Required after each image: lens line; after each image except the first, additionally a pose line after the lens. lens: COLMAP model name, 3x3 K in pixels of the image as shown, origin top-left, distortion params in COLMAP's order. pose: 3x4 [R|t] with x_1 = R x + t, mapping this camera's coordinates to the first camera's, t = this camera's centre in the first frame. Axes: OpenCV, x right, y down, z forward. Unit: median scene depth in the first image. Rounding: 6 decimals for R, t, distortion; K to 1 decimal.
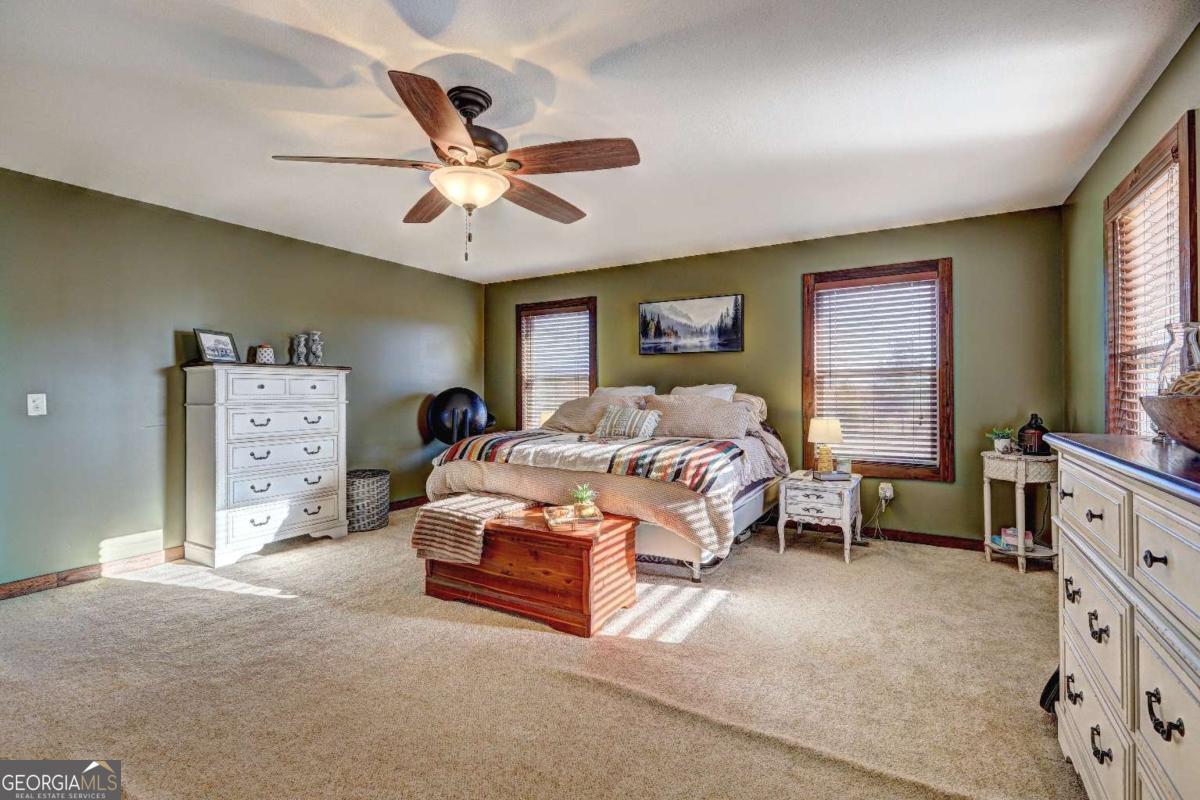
lens RADIAL K [[539.8, 0, 592.0], [0, 539.8, 389.4], [0, 0, 1]] dist [-0.003300, 0.001024]
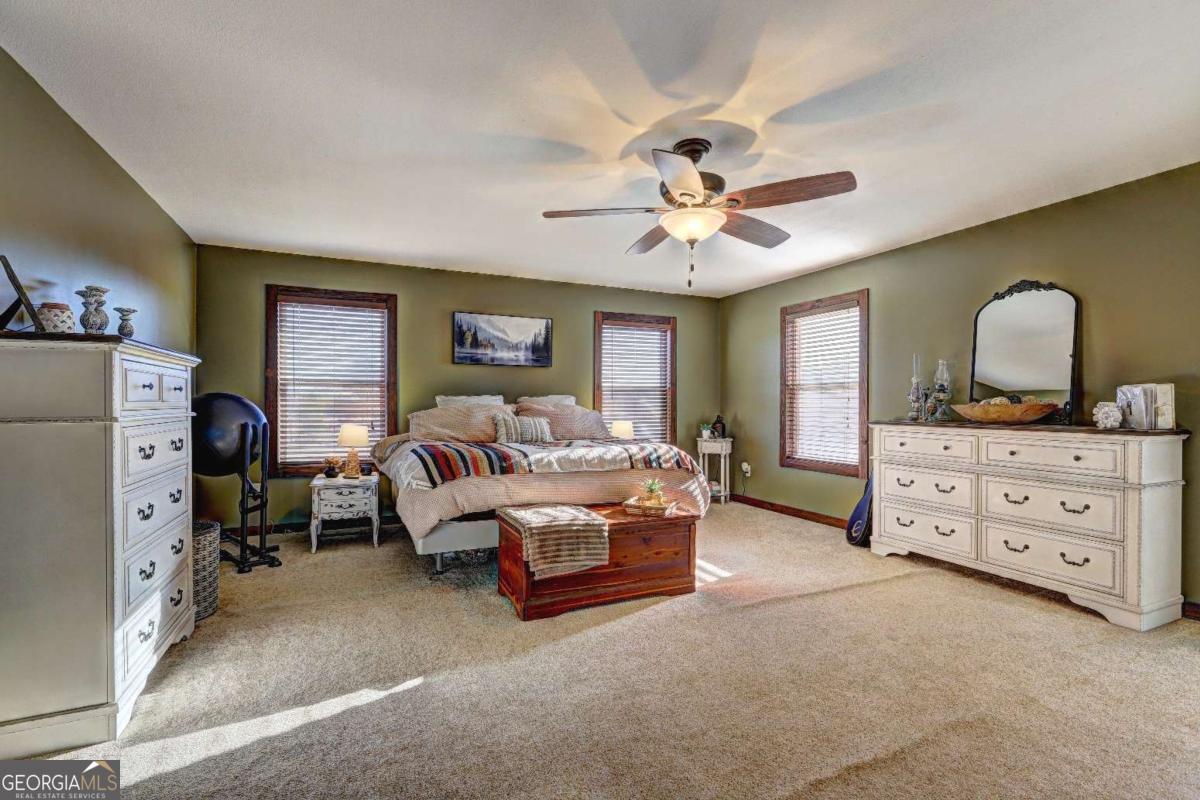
lens RADIAL K [[539.8, 0, 592.1], [0, 539.8, 405.8], [0, 0, 1]] dist [-0.003300, 0.001024]
pose [[0.566152, -0.001201, 0.824300, -0.637124], [-0.008999, 0.999930, 0.007637, 0.004140], [-0.824251, -0.011742, 0.566102, 0.250512]]
